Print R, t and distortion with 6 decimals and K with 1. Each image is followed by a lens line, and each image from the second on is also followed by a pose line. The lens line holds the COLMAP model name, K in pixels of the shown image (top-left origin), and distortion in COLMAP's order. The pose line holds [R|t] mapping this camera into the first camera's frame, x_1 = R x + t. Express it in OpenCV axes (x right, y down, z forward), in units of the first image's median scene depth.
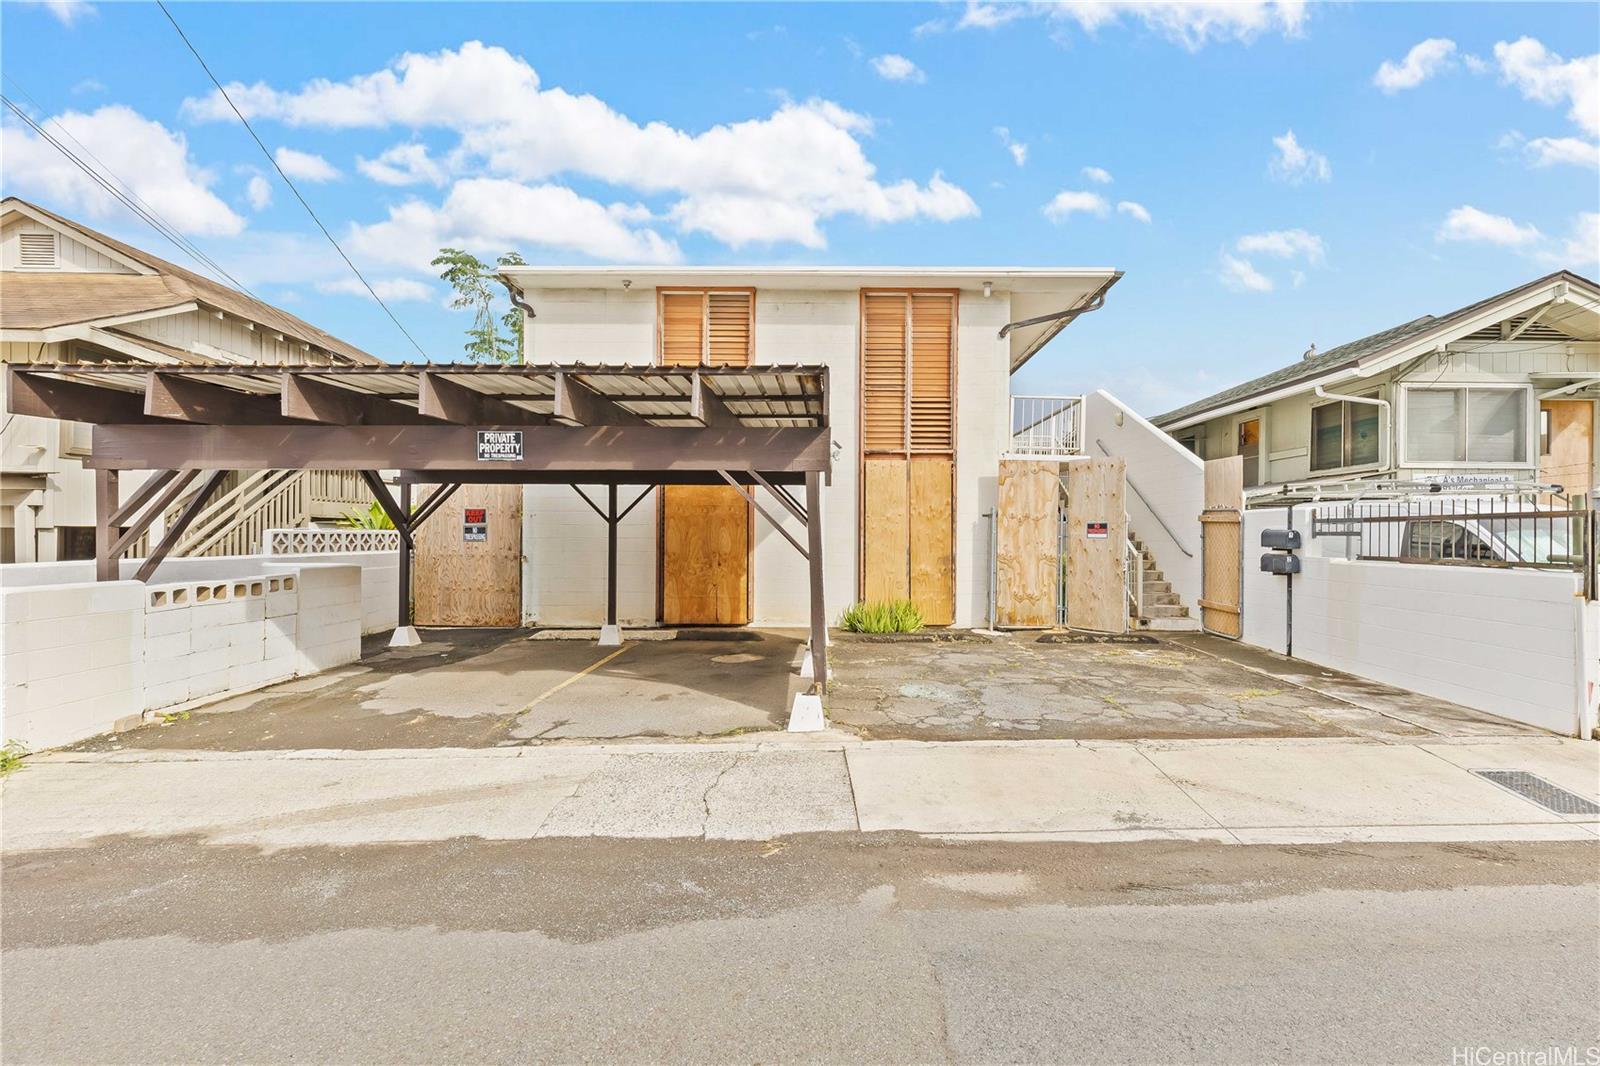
lens RADIAL K [[763.7, 0, 821.4], [0, 763.7, 532.8], [0, 0, 1]] dist [0.010902, -0.001324]
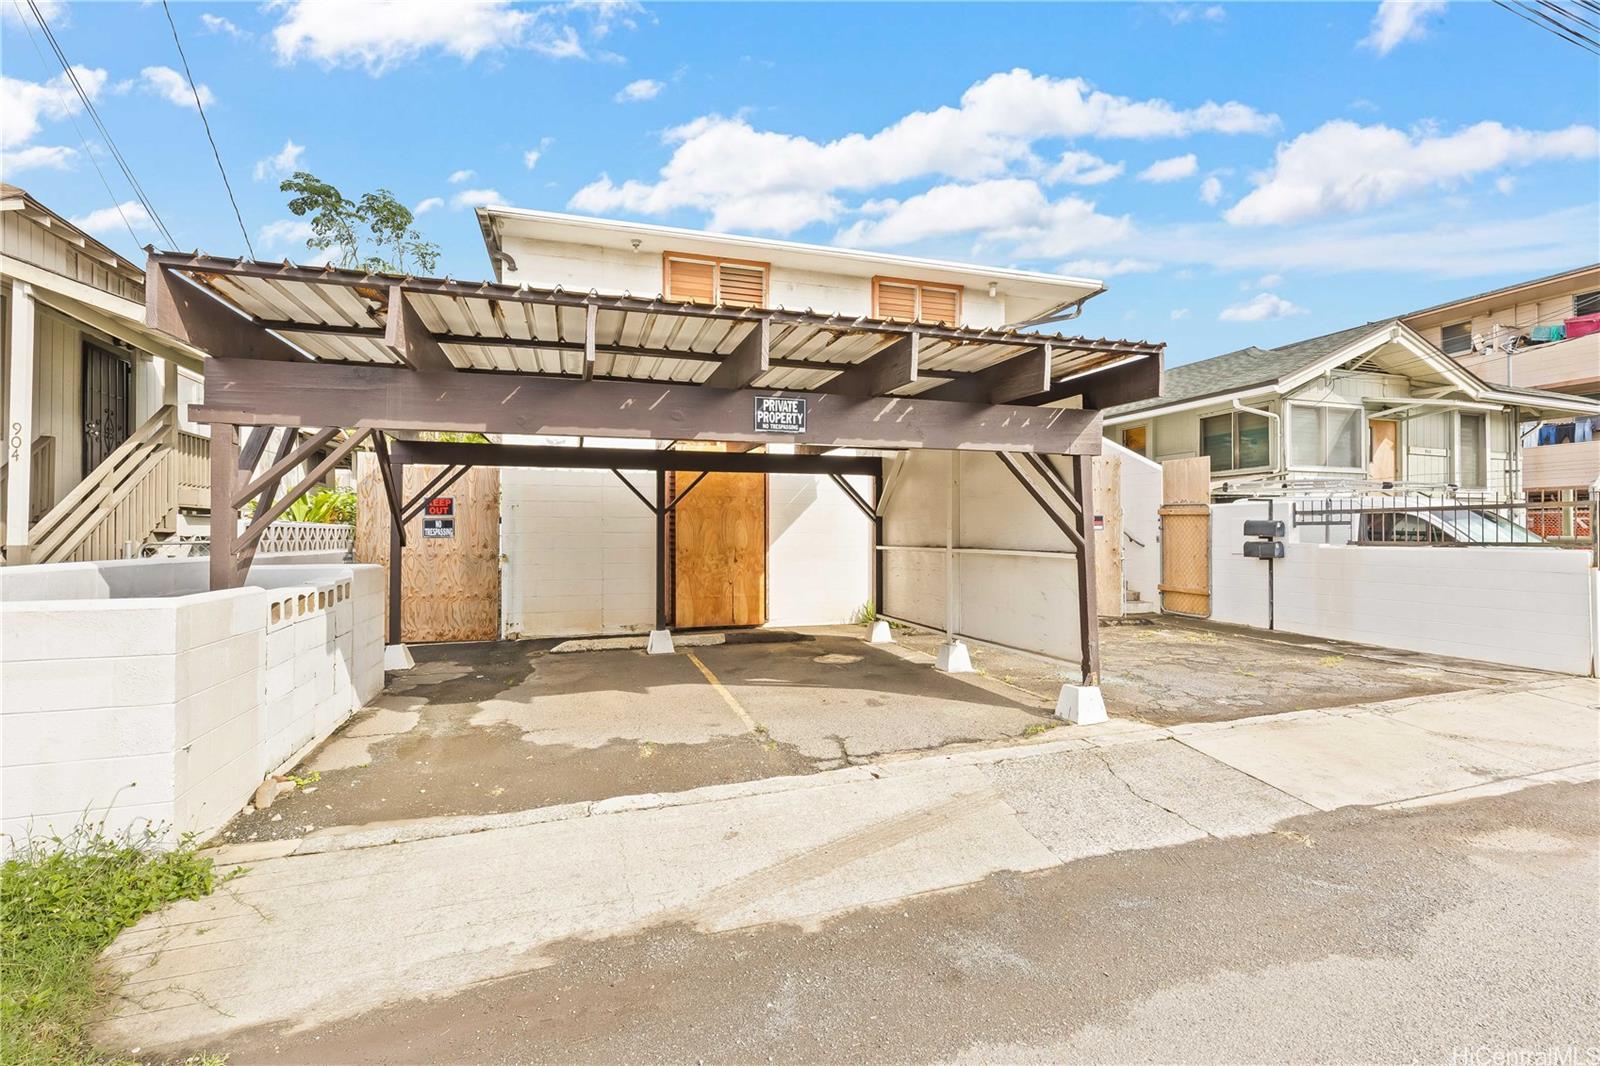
lens RADIAL K [[763.7, 0, 821.4], [0, 763.7, 532.8], [0, 0, 1]] dist [0.010902, -0.001324]
pose [[0.947445, -0.005723, 0.319867, -0.397739], [0.005865, 0.999983, 0.000521, 0.009750], [-0.319864, 0.001383, 0.947462, 0.115668]]
